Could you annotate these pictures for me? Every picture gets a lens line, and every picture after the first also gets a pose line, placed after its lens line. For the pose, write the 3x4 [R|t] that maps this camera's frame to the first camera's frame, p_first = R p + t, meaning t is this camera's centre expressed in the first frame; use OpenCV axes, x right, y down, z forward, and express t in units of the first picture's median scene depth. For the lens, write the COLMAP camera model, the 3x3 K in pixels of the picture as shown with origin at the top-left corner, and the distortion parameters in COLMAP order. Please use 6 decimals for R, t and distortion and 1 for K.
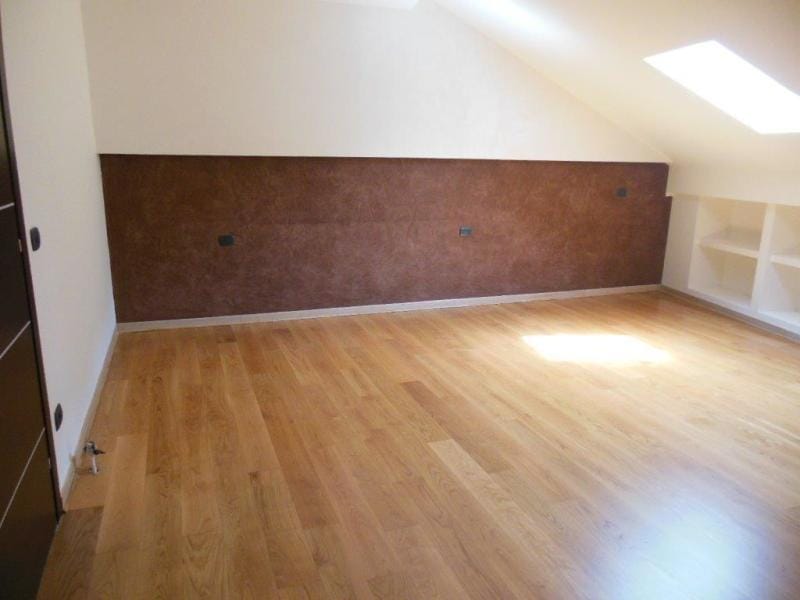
lens RADIAL K [[595.0, 0, 400.0], [0, 595.0, 300.0], [0, 0, 1]] dist [-0.004745, -0.000880]
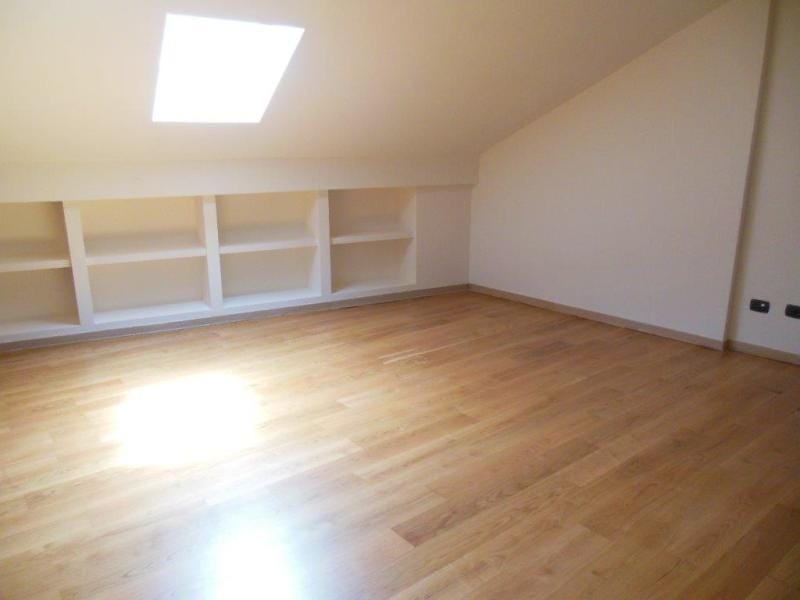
lens RADIAL K [[595.0, 0, 400.0], [0, 595.0, 300.0], [0, 0, 1]] dist [-0.004745, -0.000880]
pose [[-0.314340, -0.248601, 0.916181, -0.347622], [0.221216, 0.919350, 0.325360, -0.204381], [-0.923176, 0.304948, -0.233994, 0.799490]]
